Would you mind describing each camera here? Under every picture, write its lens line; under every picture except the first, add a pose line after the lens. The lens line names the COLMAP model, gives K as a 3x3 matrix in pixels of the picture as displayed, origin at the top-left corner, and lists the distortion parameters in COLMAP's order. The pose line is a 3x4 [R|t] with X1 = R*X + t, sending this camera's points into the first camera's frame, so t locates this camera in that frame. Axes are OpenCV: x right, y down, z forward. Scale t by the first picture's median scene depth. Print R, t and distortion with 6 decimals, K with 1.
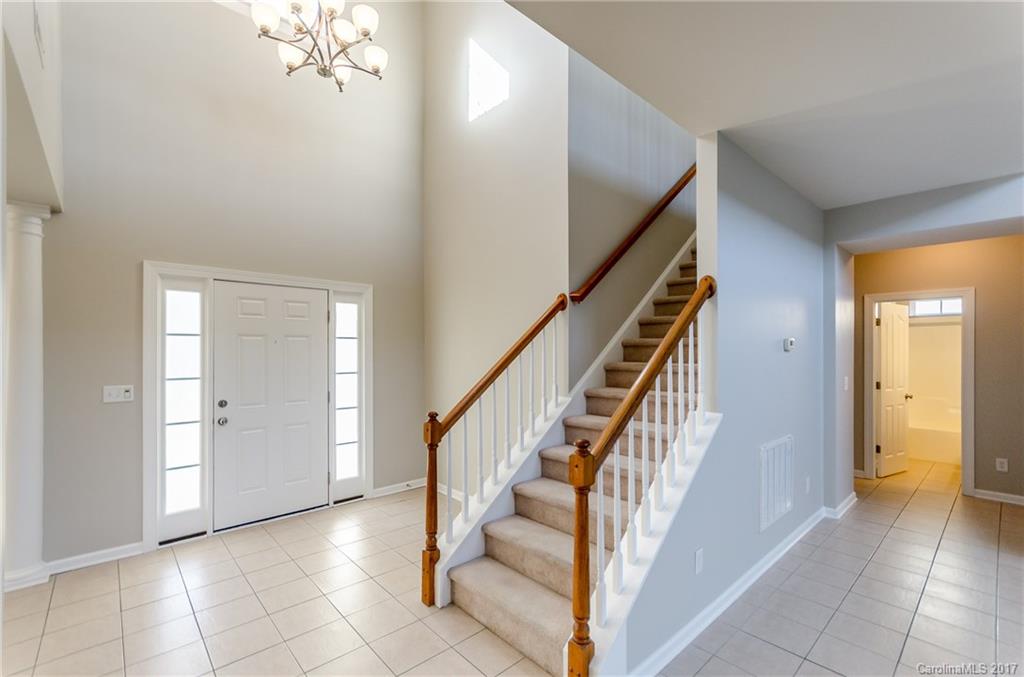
lens RADIAL K [[445.8, 0, 513.0], [0, 445.8, 350.7], [0, 0, 1]] dist [0.001797, 0.000157]
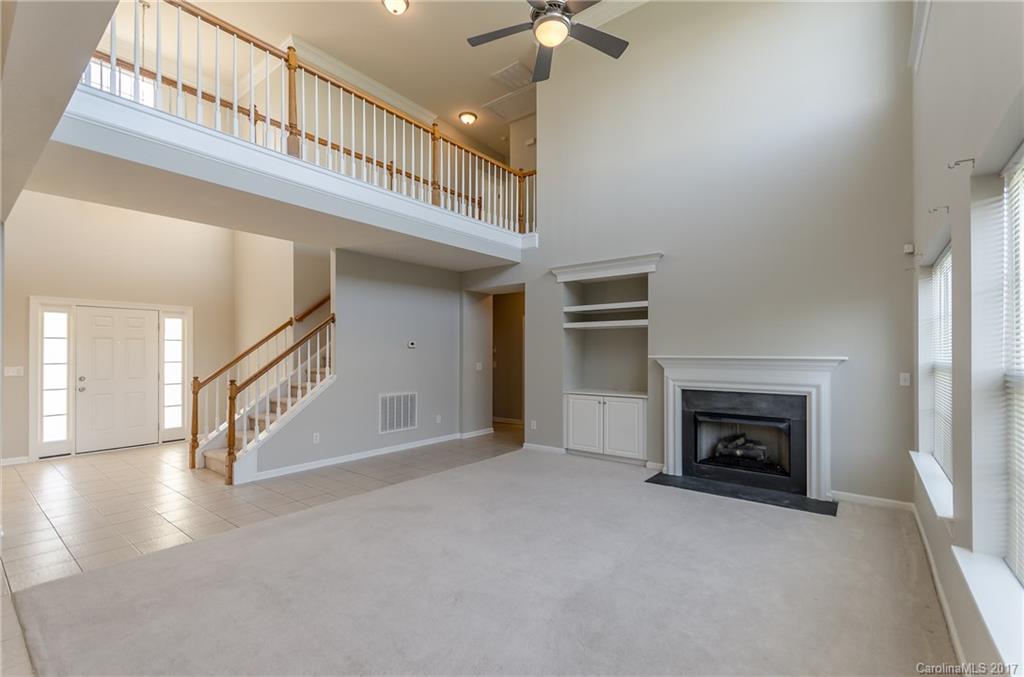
lens RADIAL K [[452.5, 0, 521.7], [0, 452.5, 350.8], [0, 0, 1]] dist [-0.000592, -0.000373]
pose [[0.984902, 0.000406, 0.173111, 0.731678], [0.000525, 0.999986, -0.005333, 0.023546], [-0.173111, 0.005343, 0.984888, -1.030429]]
